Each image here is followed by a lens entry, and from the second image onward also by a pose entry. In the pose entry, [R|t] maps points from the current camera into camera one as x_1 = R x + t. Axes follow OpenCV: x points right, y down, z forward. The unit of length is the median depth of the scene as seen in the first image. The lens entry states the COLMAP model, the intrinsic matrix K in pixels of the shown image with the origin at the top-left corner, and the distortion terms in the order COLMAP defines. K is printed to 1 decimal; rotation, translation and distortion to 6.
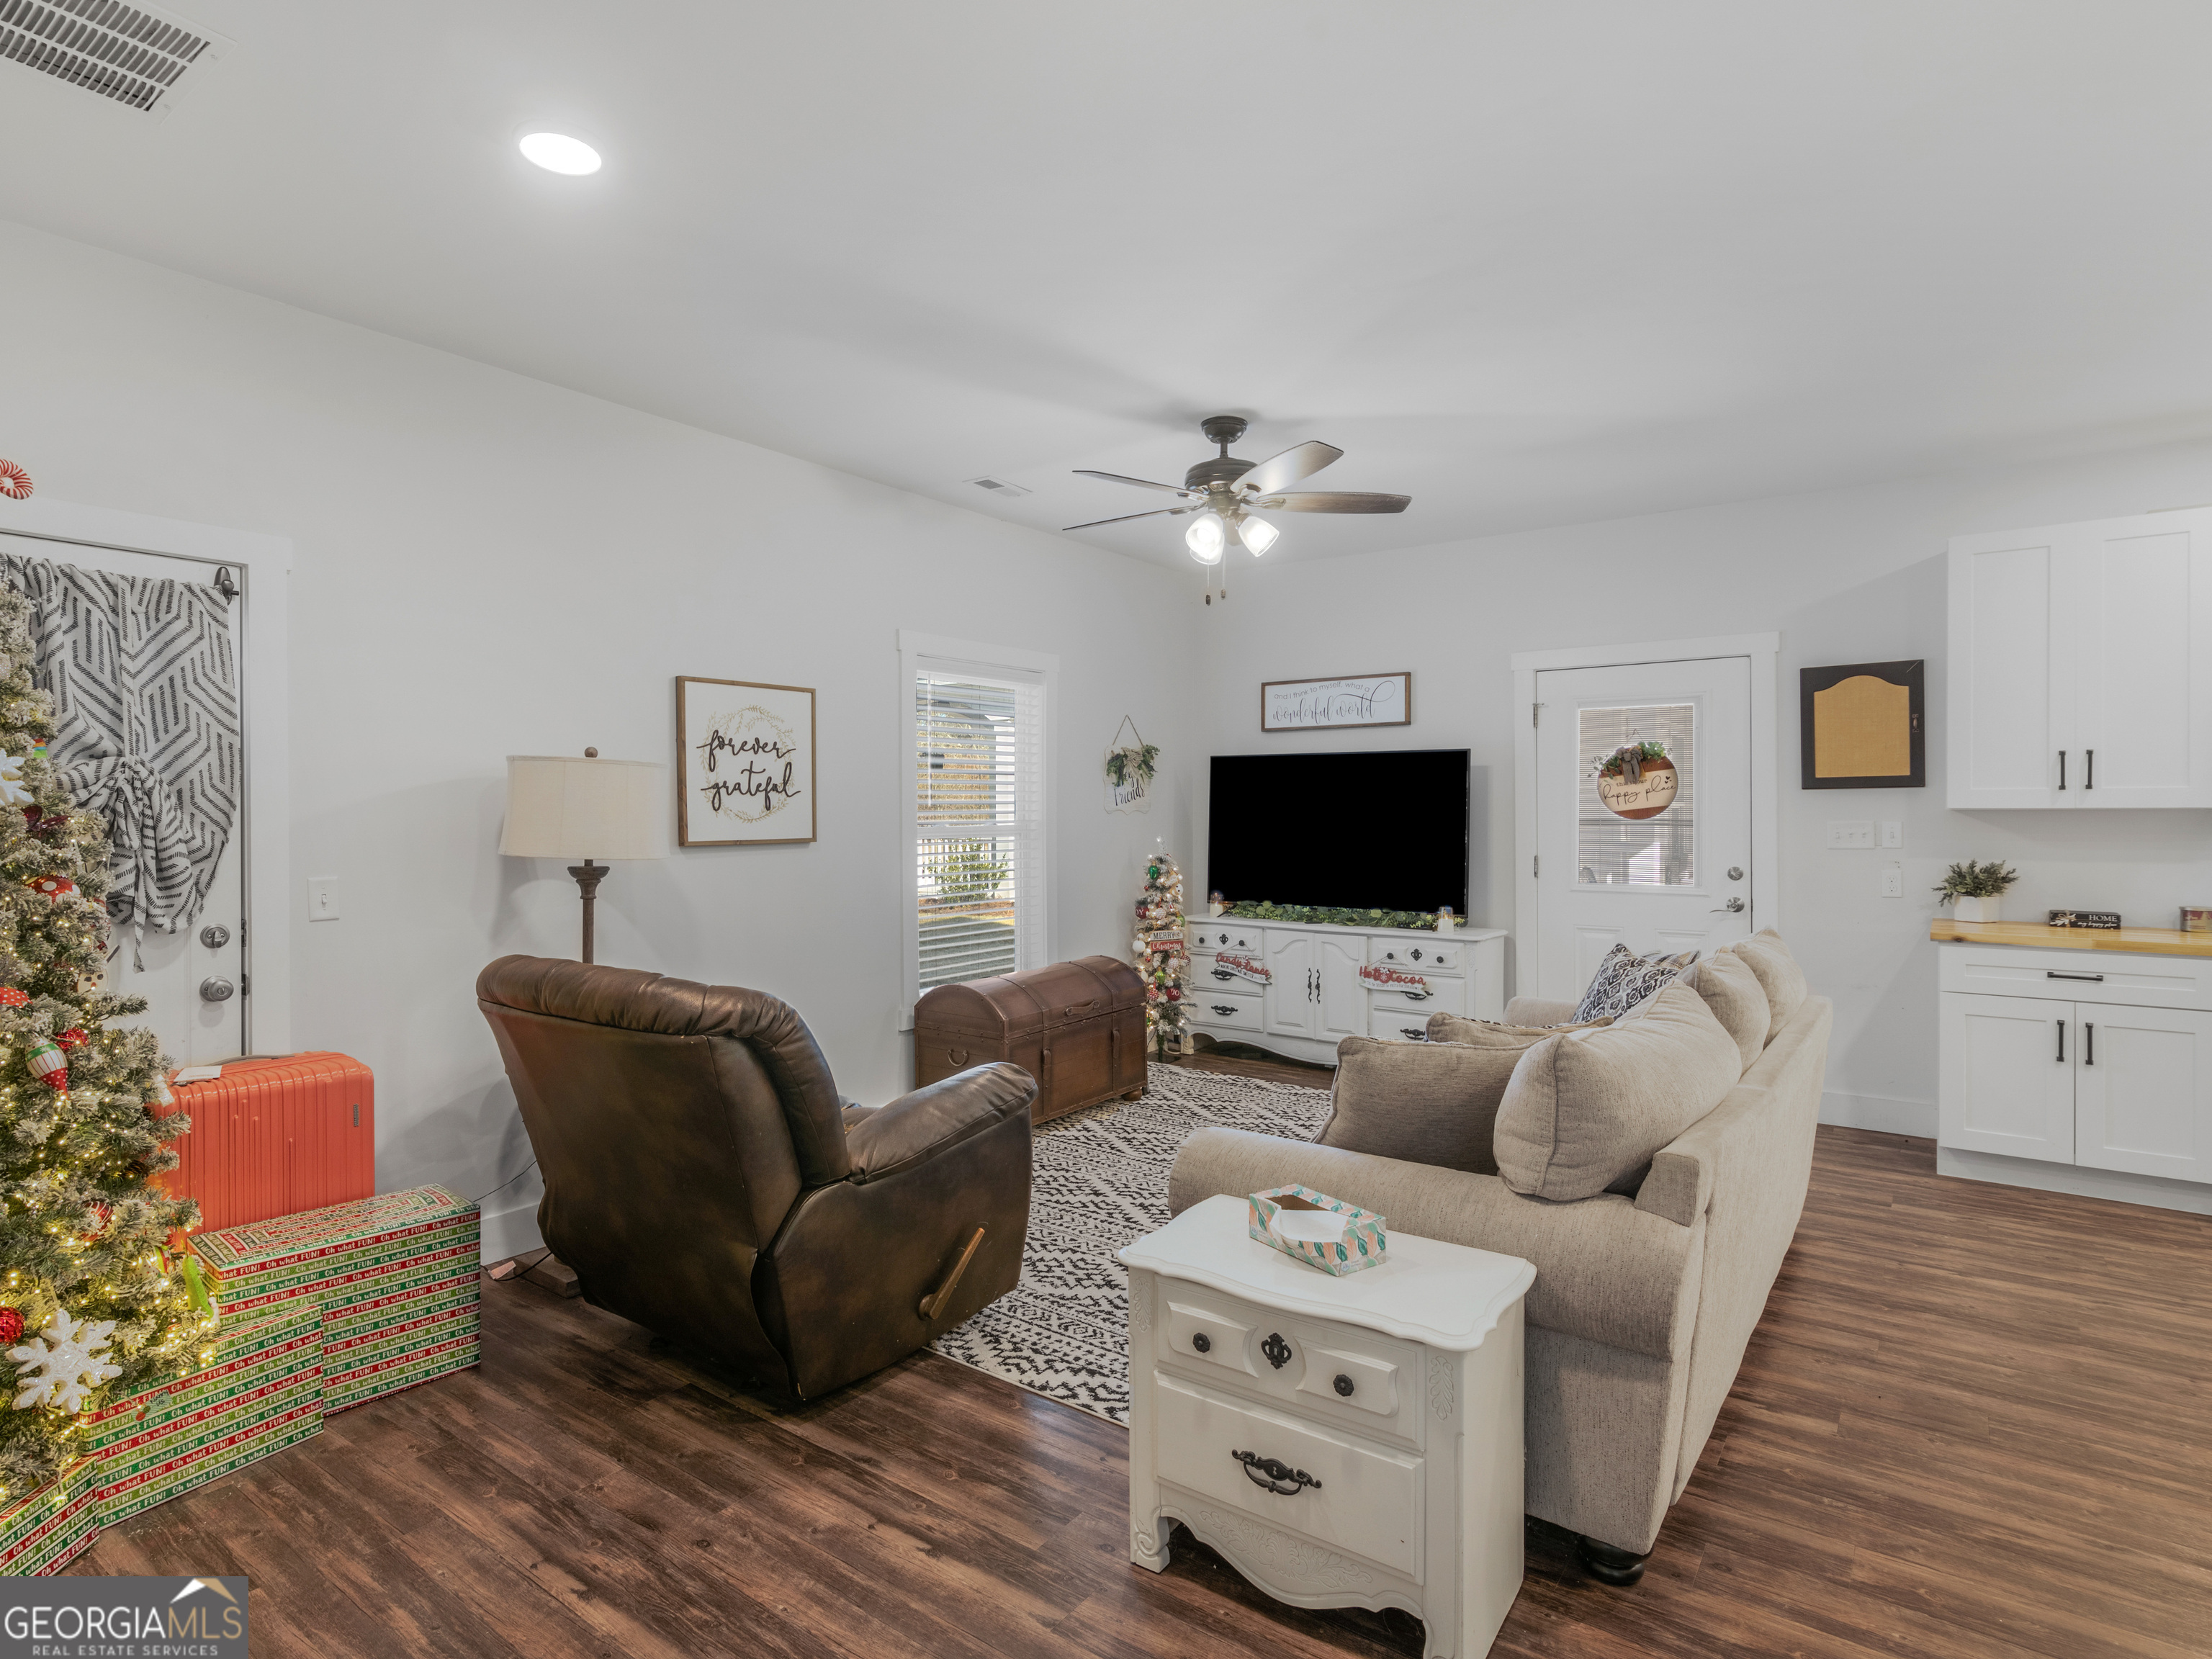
lens RADIAL K [[1185.0, 0, 1055.3], [0, 1185.0, 806.7], [0, 0, 1]] dist [-0.001887, 0.000929]
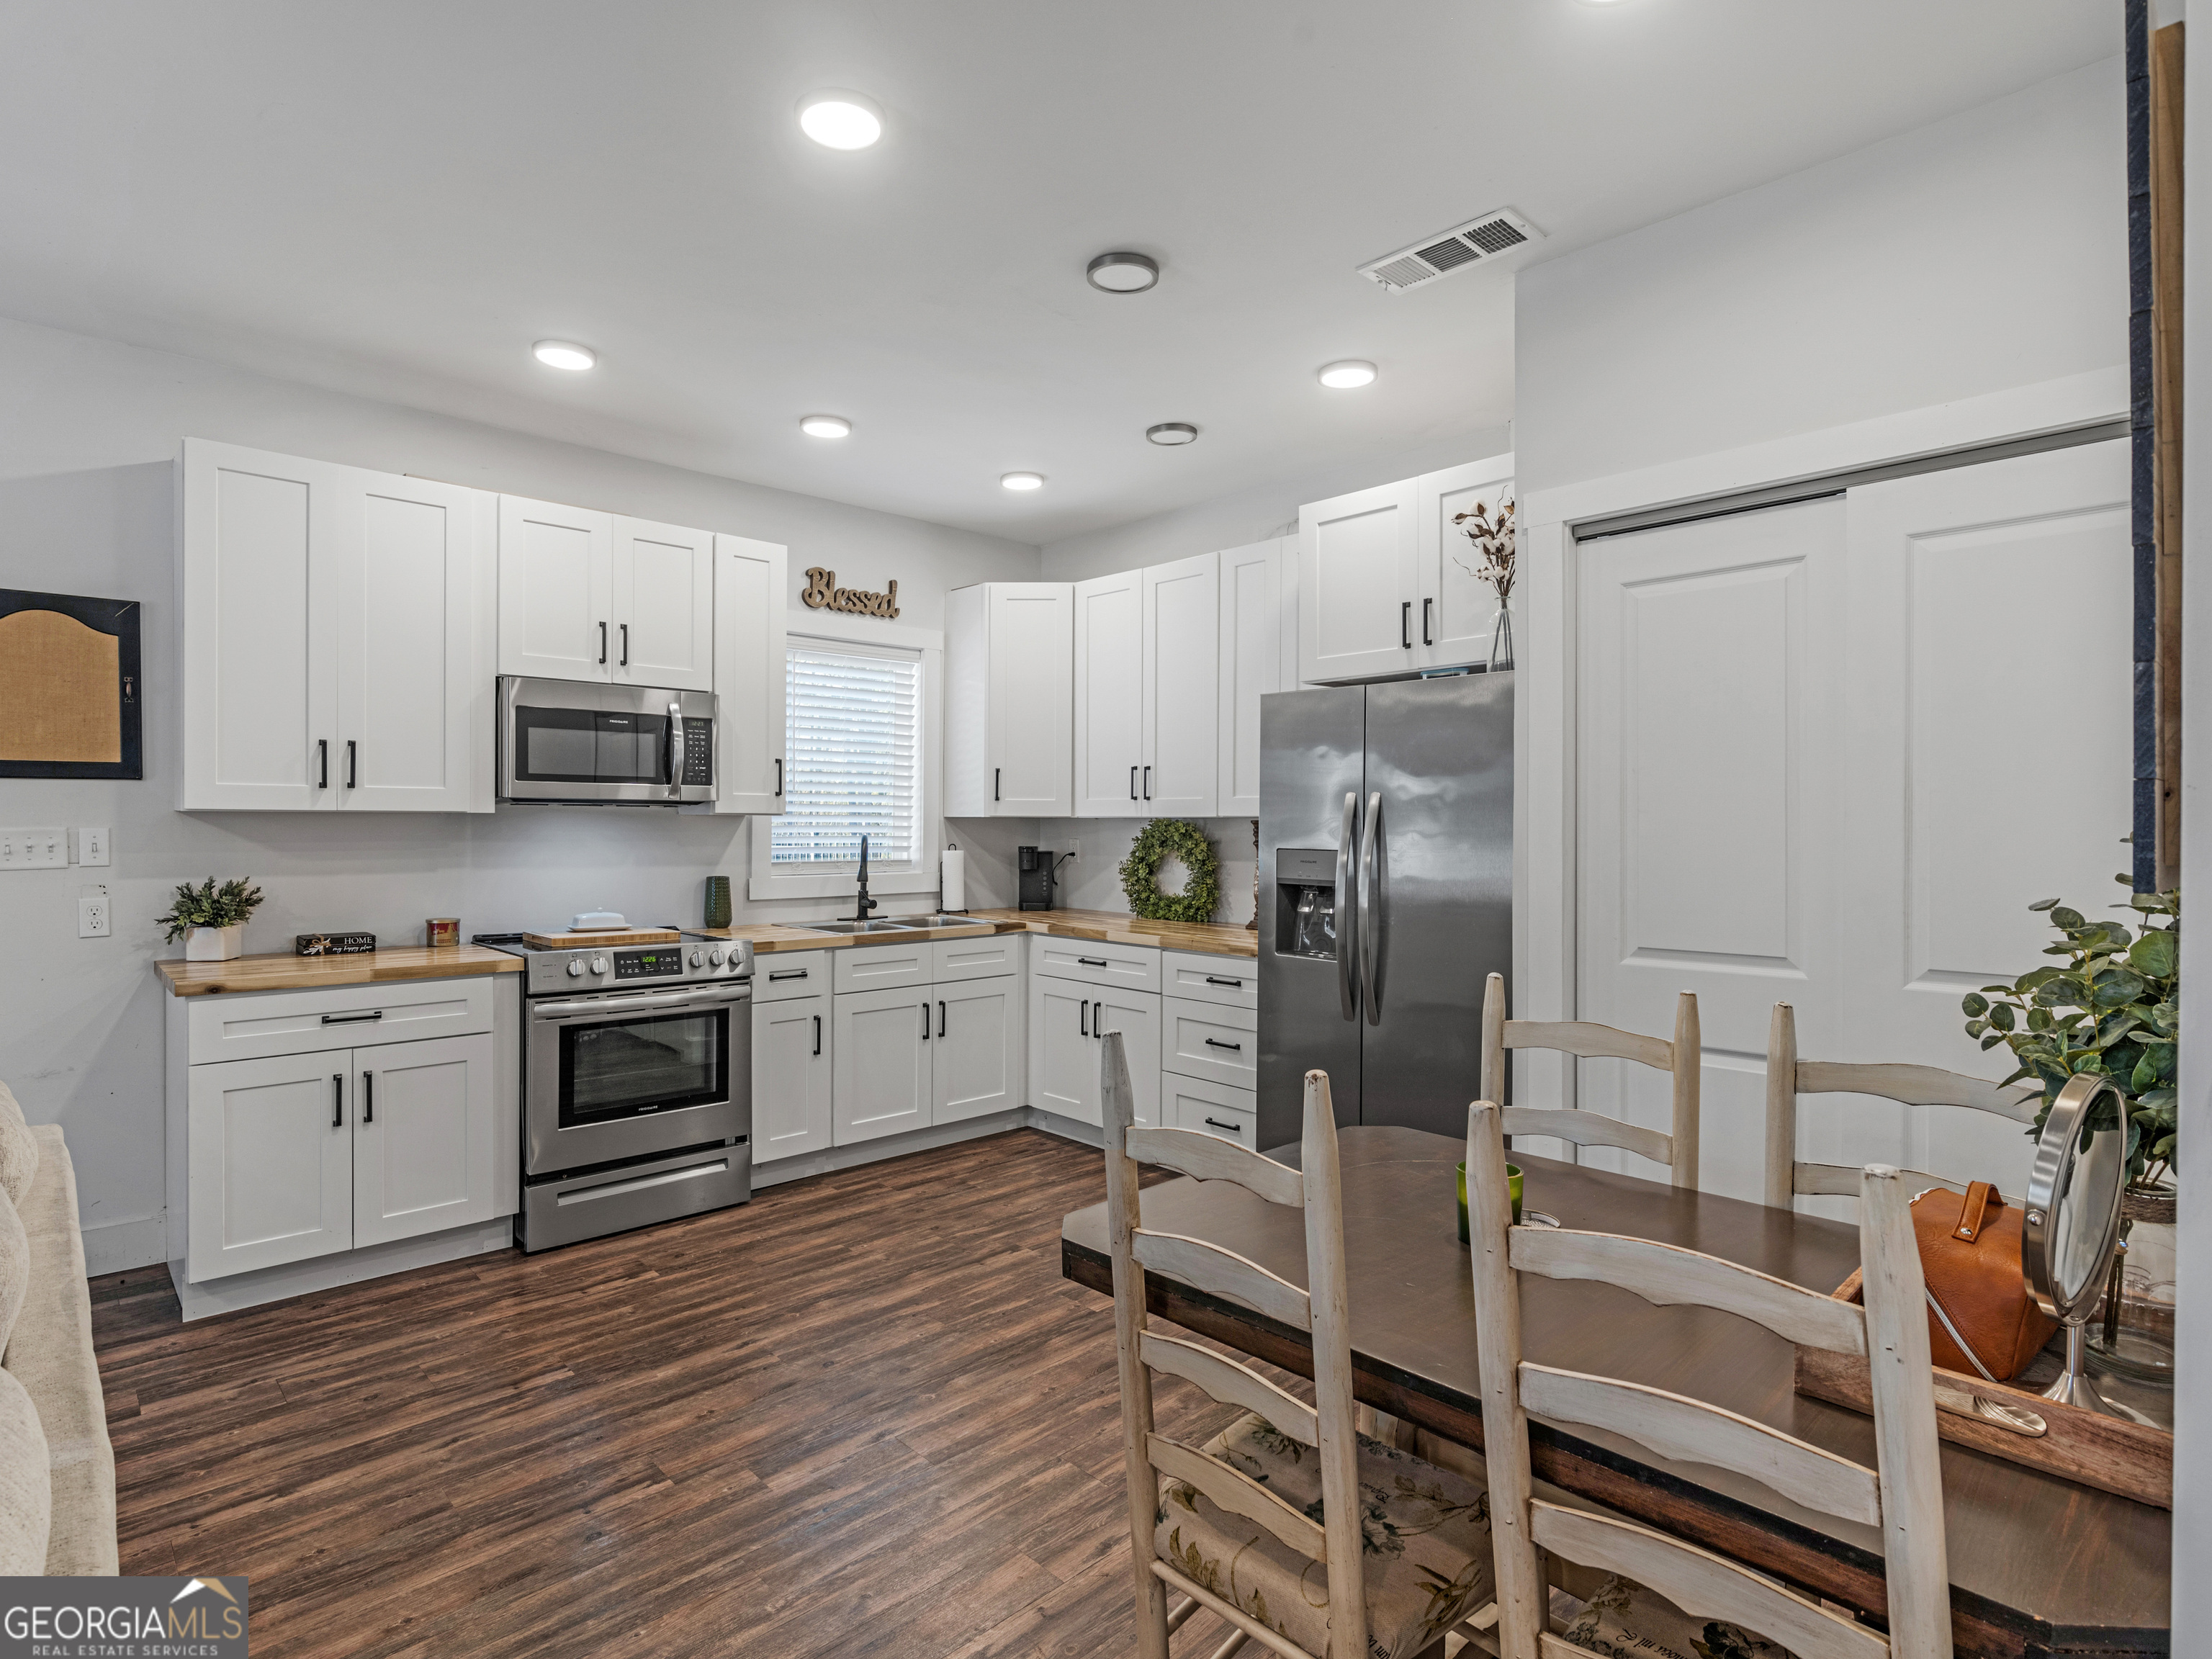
lens RADIAL K [[1185.0, 0, 1069.6], [0, 1185.0, 839.1], [0, 0, 1]] dist [-0.001887, 0.000929]
pose [[0.193011, -0.011519, 0.981129, 0.151230], [-0.007014, 0.999889, 0.013119, 0.006670], [-0.981171, -0.009414, 0.192909, 0.339443]]
